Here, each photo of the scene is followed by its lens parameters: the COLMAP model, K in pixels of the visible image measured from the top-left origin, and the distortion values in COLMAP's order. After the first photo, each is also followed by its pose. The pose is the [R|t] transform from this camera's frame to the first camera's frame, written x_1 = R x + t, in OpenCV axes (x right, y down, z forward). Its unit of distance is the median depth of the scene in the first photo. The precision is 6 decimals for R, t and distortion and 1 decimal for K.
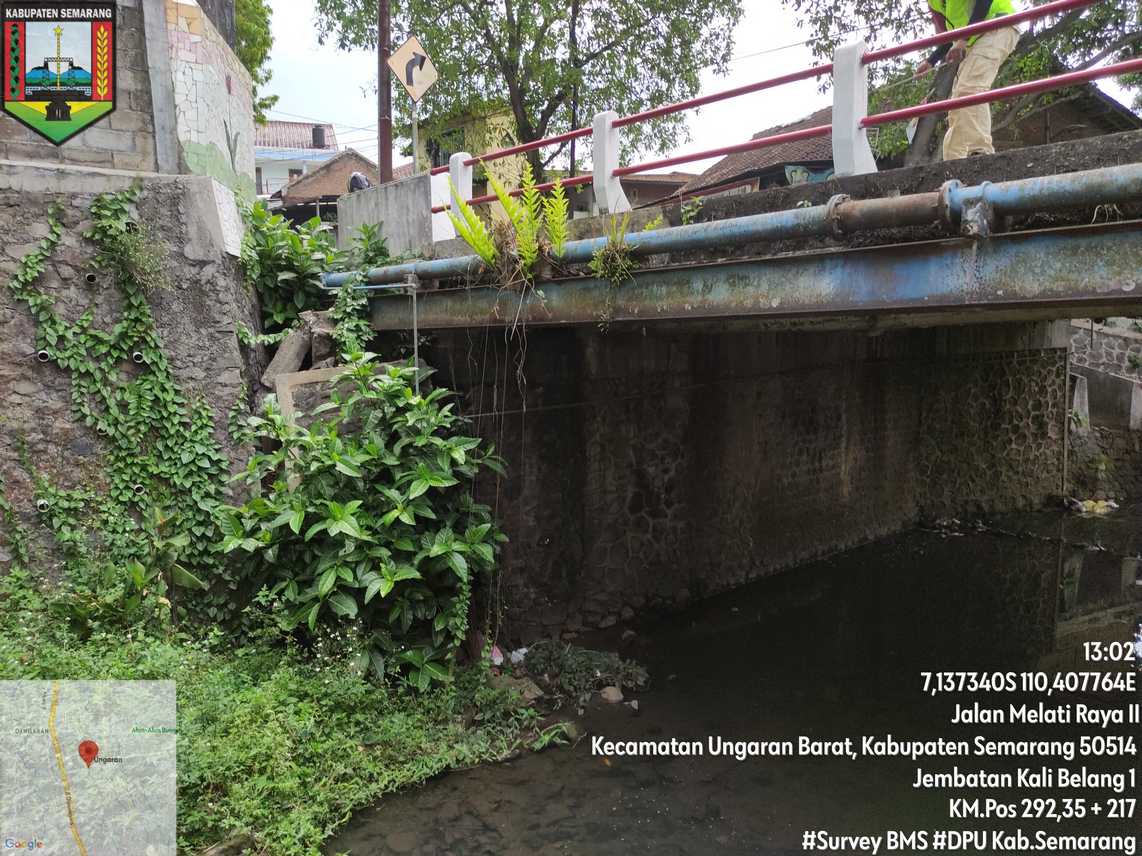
lens RADIAL K [[818.4, 0, 574.0], [0, 818.4, 423.7], [0, 0, 1]] dist [0.058176, -0.062126]
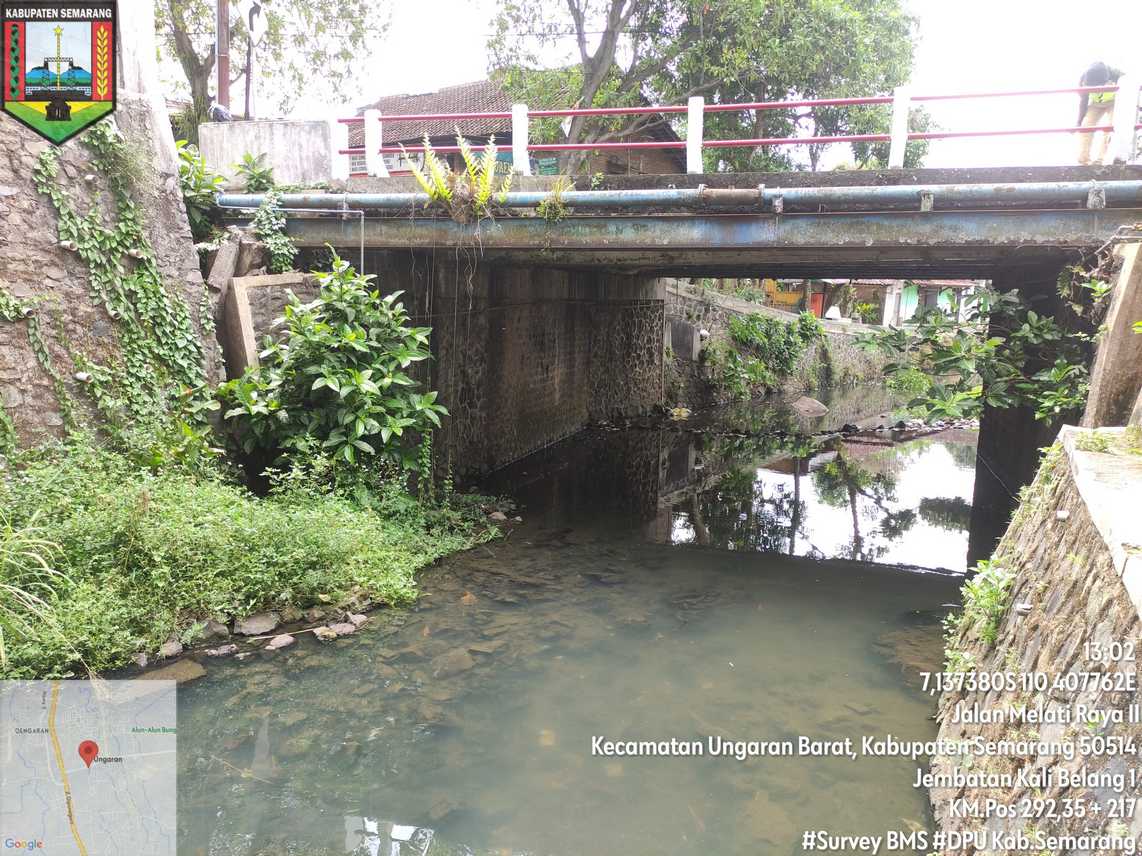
lens RADIAL K [[855.0, 0, 558.8], [0, 855.0, 429.4], [0, 0, 1]] dist [0.068890, -0.073746]
pose [[0.857936, -0.039425, 0.512242, -0.647842], [0.017981, 0.998745, 0.046754, 0.117299], [-0.513442, -0.030901, 0.857568, -0.338339]]
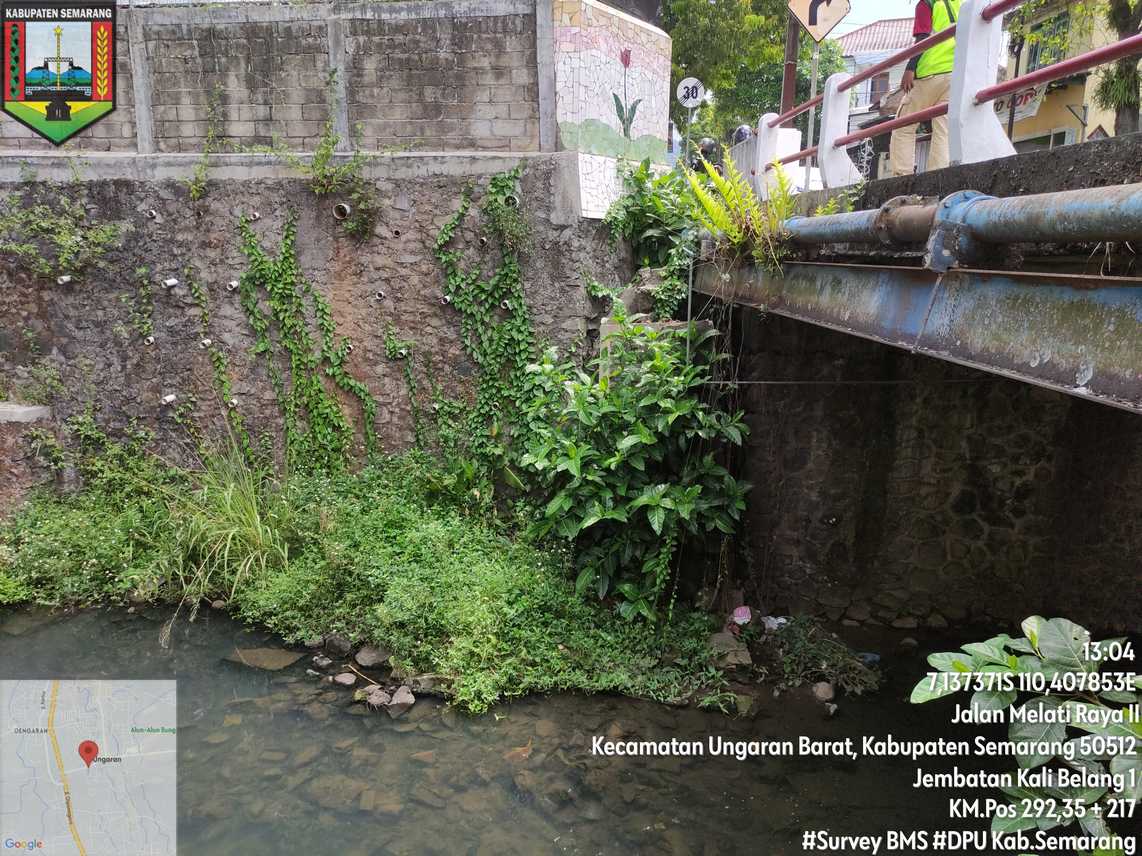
lens RADIAL K [[835.4, 0, 576.6], [0, 835.4, 429.5], [0, 0, 1]] dist [0.058100, -0.063034]
pose [[0.746286, 0.169023, -0.643808, 0.425722], [-0.097216, 0.984528, 0.145784, -0.088833], [0.658488, -0.046209, 0.751172, 0.086872]]
